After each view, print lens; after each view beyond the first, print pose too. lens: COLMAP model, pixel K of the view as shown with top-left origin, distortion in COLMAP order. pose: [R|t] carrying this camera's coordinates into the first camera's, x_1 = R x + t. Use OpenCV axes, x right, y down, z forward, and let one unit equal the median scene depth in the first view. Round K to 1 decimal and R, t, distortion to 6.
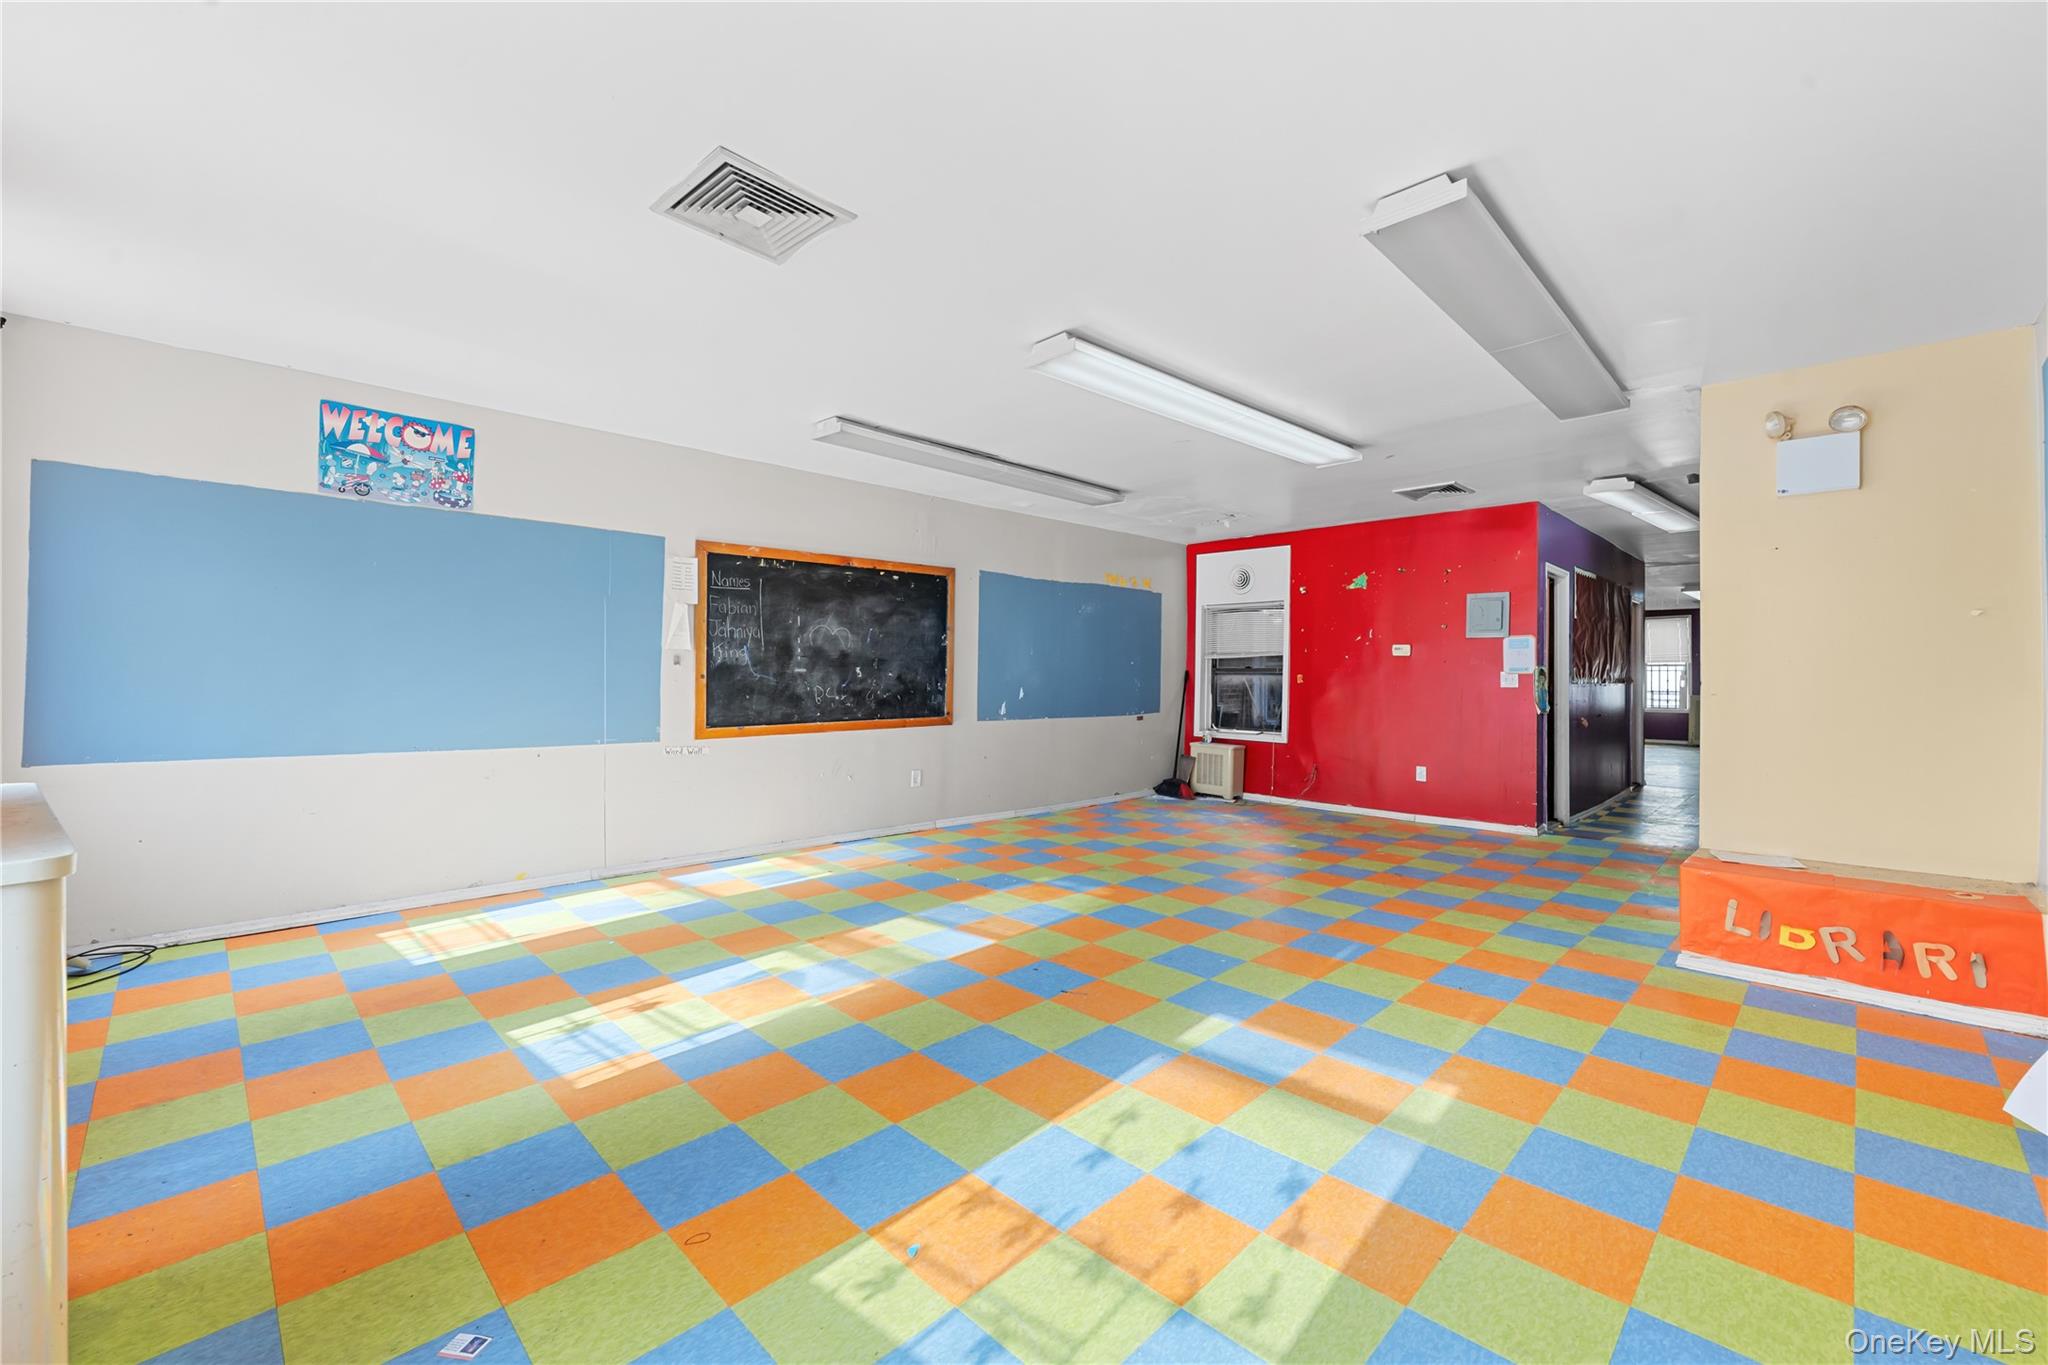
lens RADIAL K [[830.0, 0, 1023.6], [0, 830.0, 670.8], [0, 0, 1]] dist [0.000864, -0.000932]
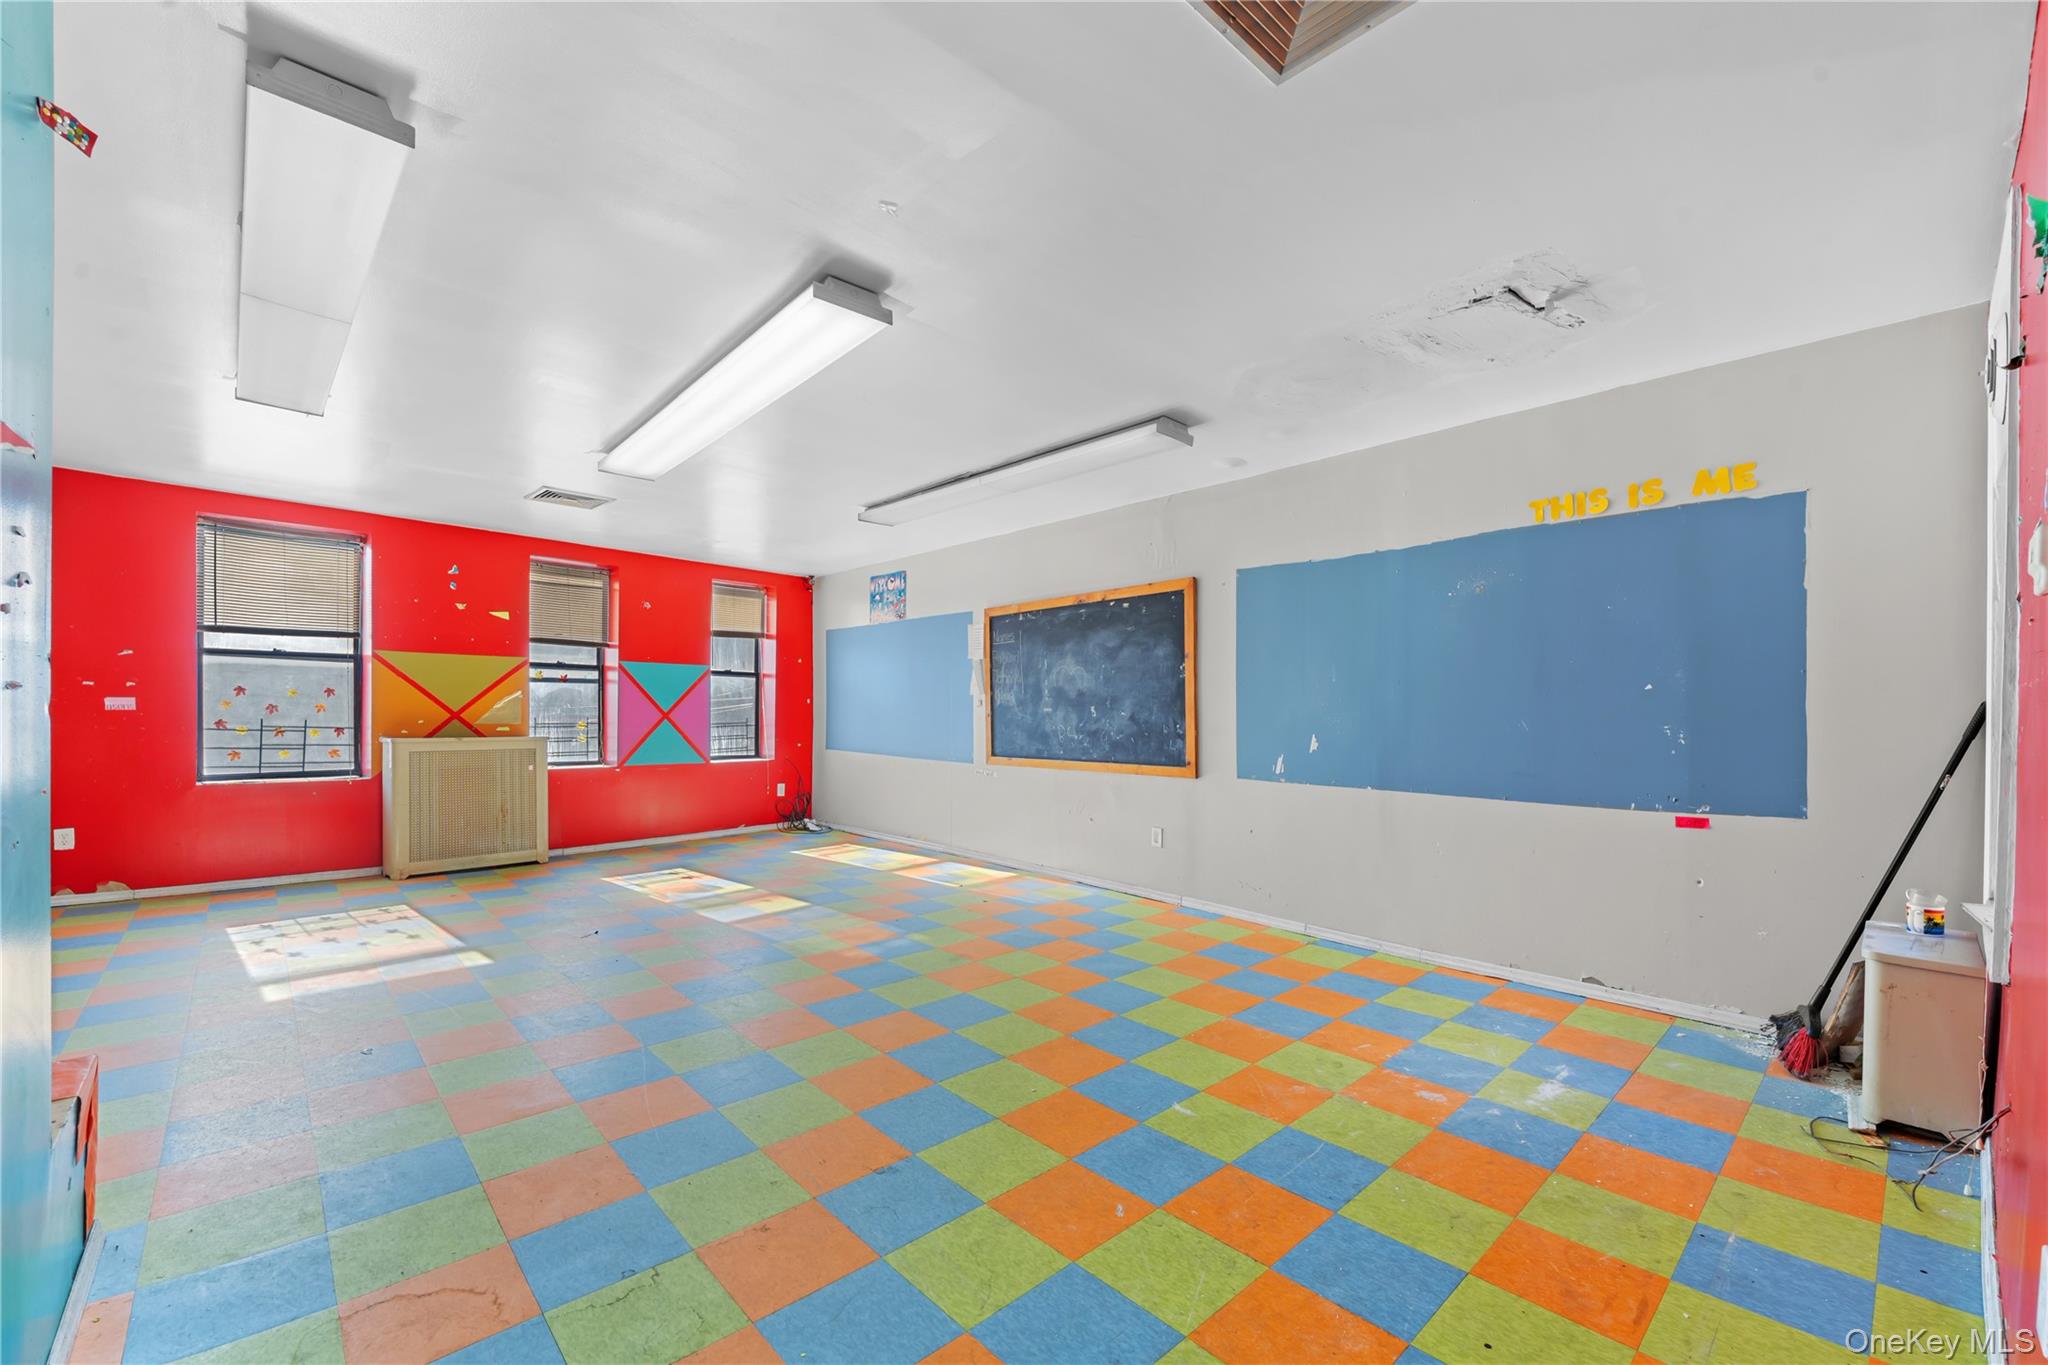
lens RADIAL K [[830.0, 0, 1001.1], [0, 830.0, 723.7], [0, 0, 1]] dist [0.000864, -0.000932]
pose [[-0.045165, 0.006562, -0.998958, 0.778566], [-0.001758, 0.999976, 0.006648, 0.009585], [0.998978, 0.002056, -0.045152, 0.952157]]
